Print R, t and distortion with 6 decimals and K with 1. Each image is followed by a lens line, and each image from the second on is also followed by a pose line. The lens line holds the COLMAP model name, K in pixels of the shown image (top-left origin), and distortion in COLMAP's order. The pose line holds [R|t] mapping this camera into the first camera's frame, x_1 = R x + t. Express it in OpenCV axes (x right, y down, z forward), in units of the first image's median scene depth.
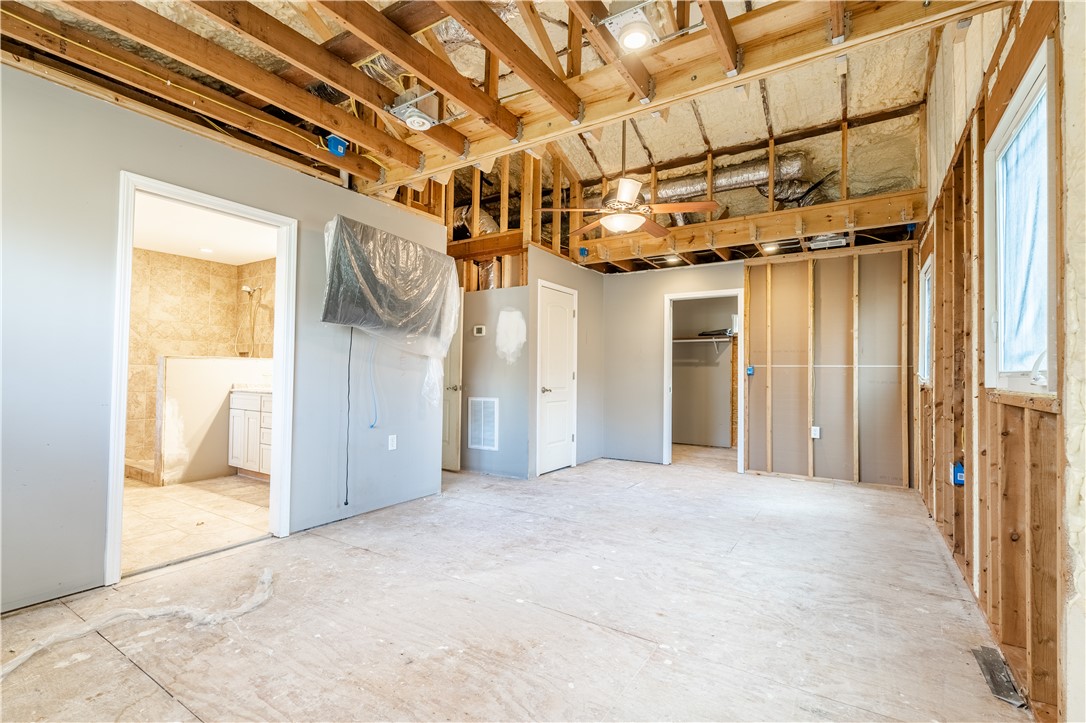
lens RADIAL K [[488.2, 0, 545.4], [0, 488.2, 364.7], [0, 0, 1]] dist [0.004119, 0.000612]
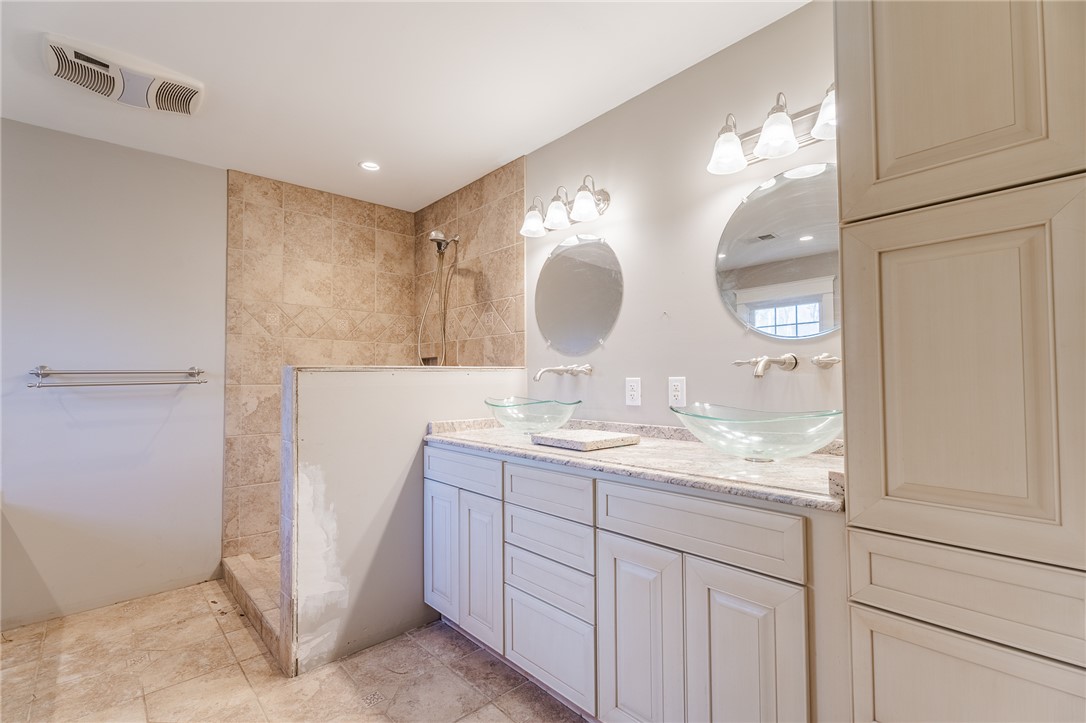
lens RADIAL K [[483.9, 0, 544.2], [0, 483.9, 362.0], [0, 0, 1]] dist [0.001608, 0.000033]
pose [[0.968429, -0.030111, -0.247463, -0.378112], [0.027288, 0.999518, -0.014829, -0.008662], [0.247790, 0.007608, 0.968784, 0.528304]]
